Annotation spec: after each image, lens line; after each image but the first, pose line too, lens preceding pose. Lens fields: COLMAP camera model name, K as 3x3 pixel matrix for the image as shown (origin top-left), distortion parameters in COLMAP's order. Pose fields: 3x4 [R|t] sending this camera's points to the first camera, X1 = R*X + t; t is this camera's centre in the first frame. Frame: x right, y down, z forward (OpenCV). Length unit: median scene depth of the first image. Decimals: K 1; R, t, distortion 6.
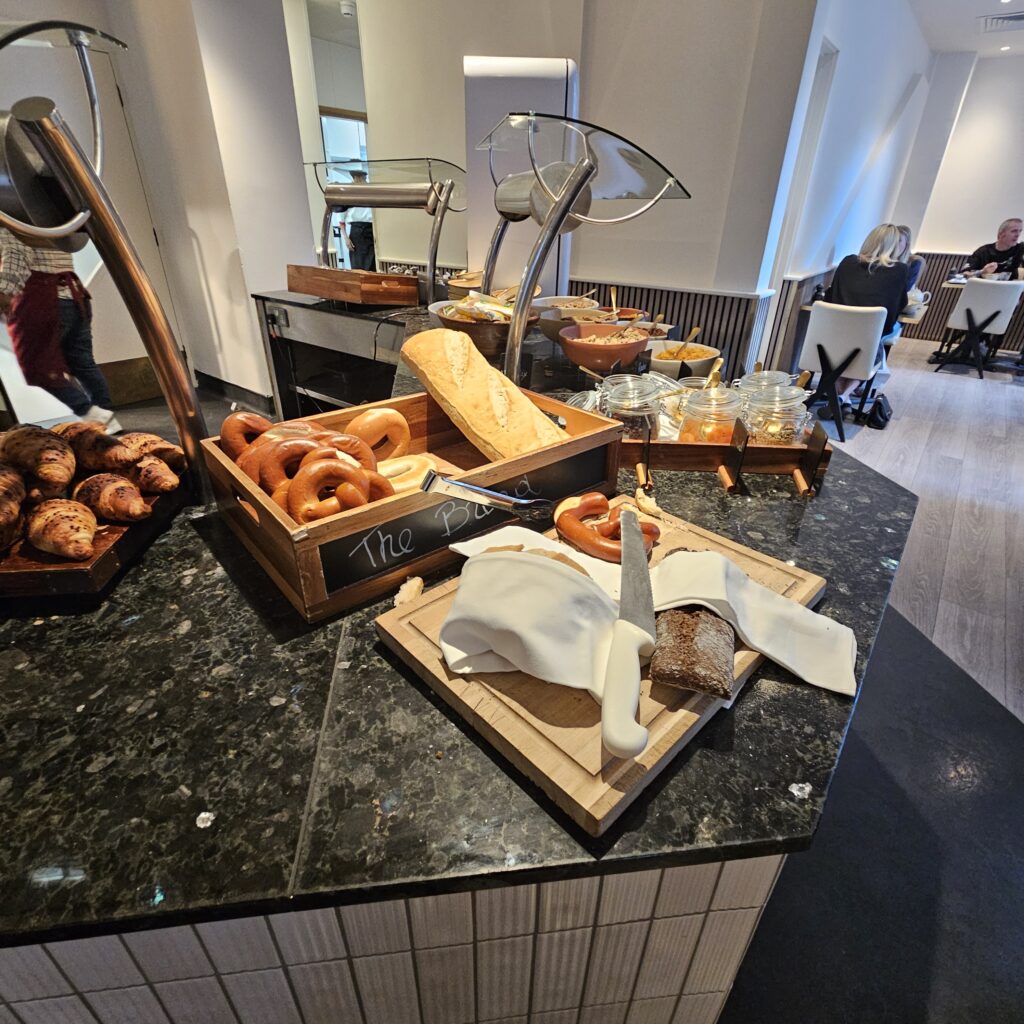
lens RADIAL K [[563.8, 0, 510.8], [0, 563.8, 484.8], [0, 0, 1]] dist [0.003439, 0.001088]
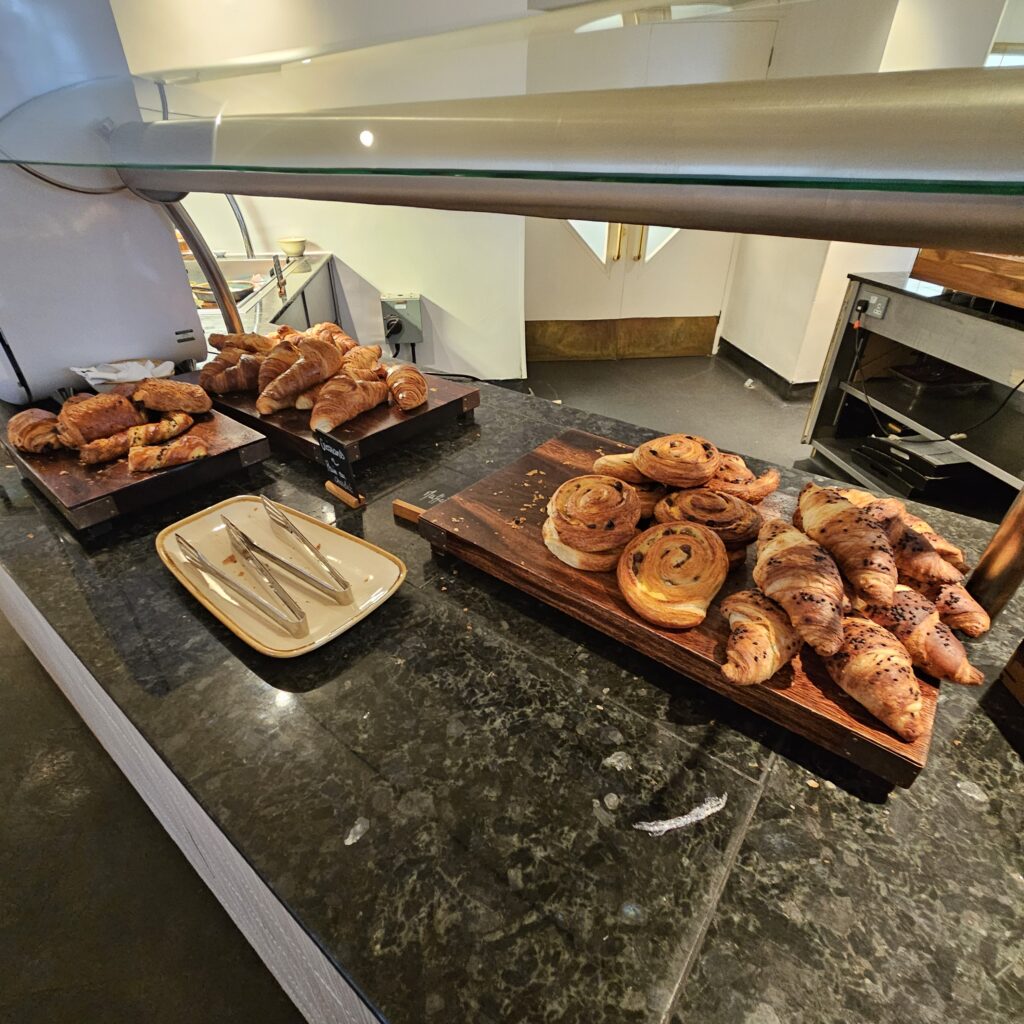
lens RADIAL K [[563.8, 0, 510.8], [0, 563.8, 484.8], [0, 0, 1]] dist [0.003439, 0.001088]
pose [[0.718336, 0.345950, -0.603582, -0.200936], [-0.304556, 0.936418, 0.174260, -0.032798], [0.625491, 0.058647, 0.778024, 0.037626]]
